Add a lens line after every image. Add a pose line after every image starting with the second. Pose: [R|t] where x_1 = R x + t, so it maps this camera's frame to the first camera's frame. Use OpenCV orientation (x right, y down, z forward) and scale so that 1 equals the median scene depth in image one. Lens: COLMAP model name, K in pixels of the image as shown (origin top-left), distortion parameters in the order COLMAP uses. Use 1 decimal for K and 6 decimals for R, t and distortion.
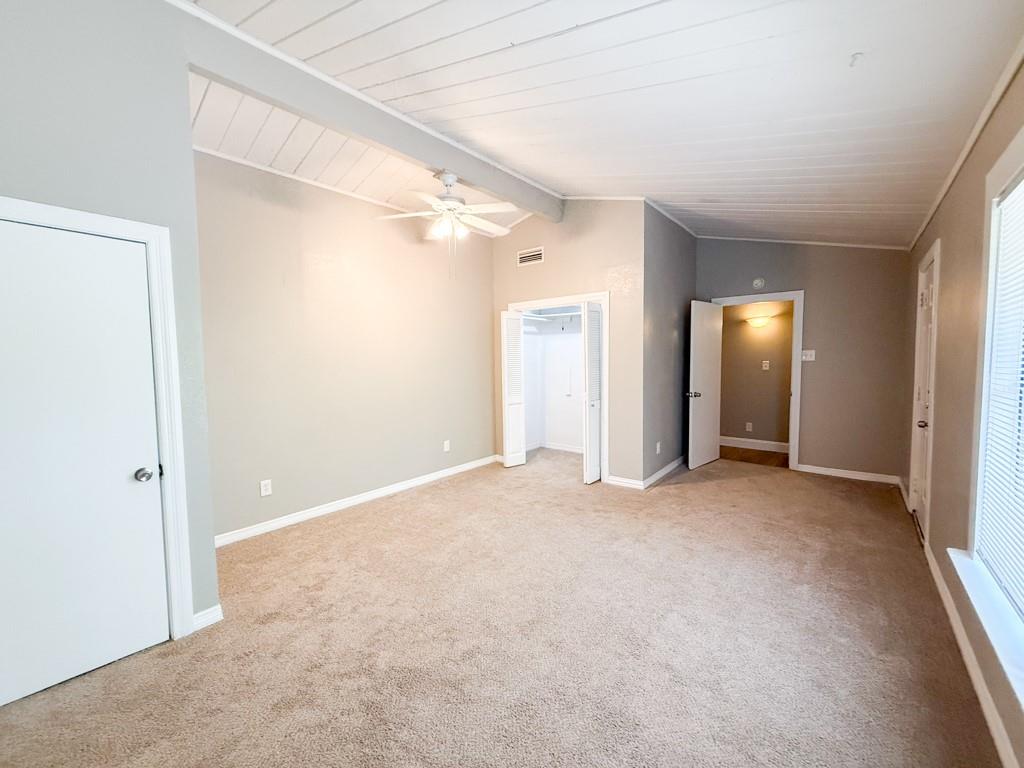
lens RADIAL K [[407.4, 0, 508.0], [0, 407.4, 384.5], [0, 0, 1]] dist [0.002410, -0.001327]
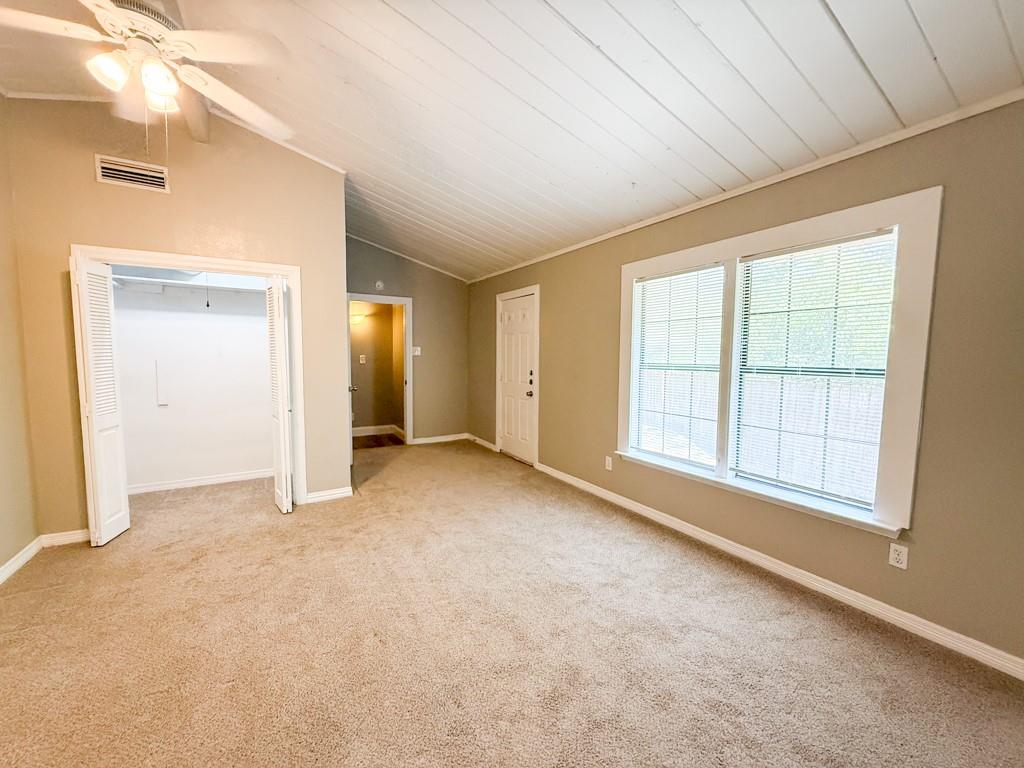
lens RADIAL K [[407.4, 0, 511.2], [0, 407.4, 383.4], [0, 0, 1]] dist [0.002410, -0.001327]
pose [[0.328210, -0.057924, 0.942827, -0.406352], [0.046945, 0.997885, 0.044964, -0.016771], [-0.943438, 0.029503, 0.330235, 0.362088]]
